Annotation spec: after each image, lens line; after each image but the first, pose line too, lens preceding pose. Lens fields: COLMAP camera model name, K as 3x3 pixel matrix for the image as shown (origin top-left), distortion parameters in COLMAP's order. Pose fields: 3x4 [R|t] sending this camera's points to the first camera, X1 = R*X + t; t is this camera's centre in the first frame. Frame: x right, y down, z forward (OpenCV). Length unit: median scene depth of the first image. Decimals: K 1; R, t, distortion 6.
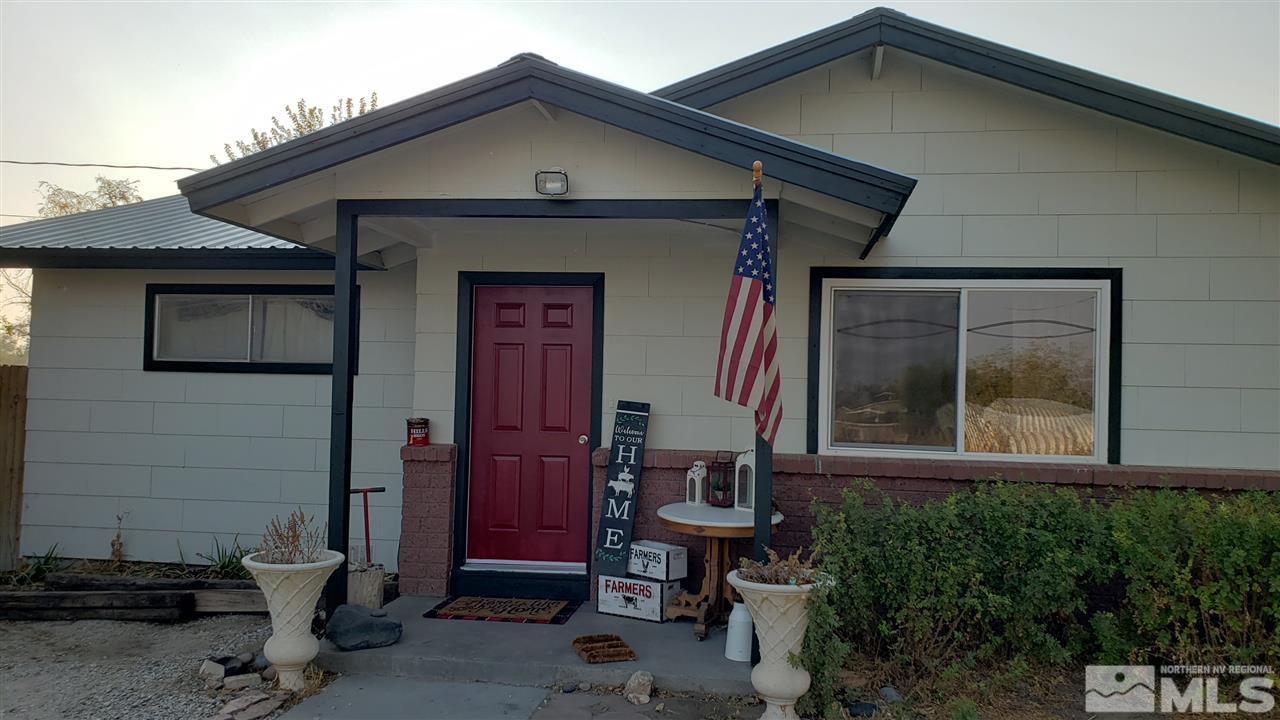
lens RADIAL K [[1001.9, 0, 641.0], [0, 1001.9, 363.0], [0, 0, 1]] dist [0.026813, -0.013388]
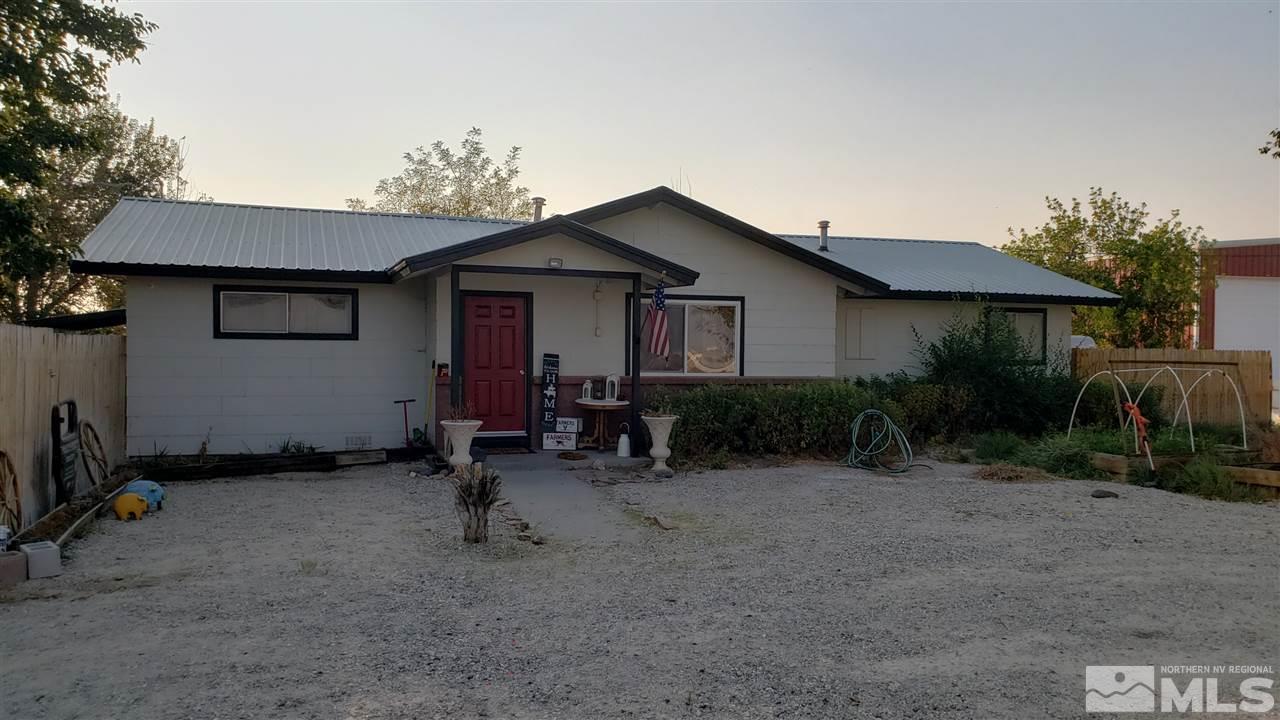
lens RADIAL K [[1001.9, 0, 639.7], [0, 1001.9, 359.4], [0, 0, 1]] dist [0.026813, -0.013388]
pose [[0.888859, -0.016022, 0.457901, -0.849566], [-0.006679, 0.998829, 0.047915, -0.055637], [-0.458133, -0.045648, 0.887711, -1.028786]]
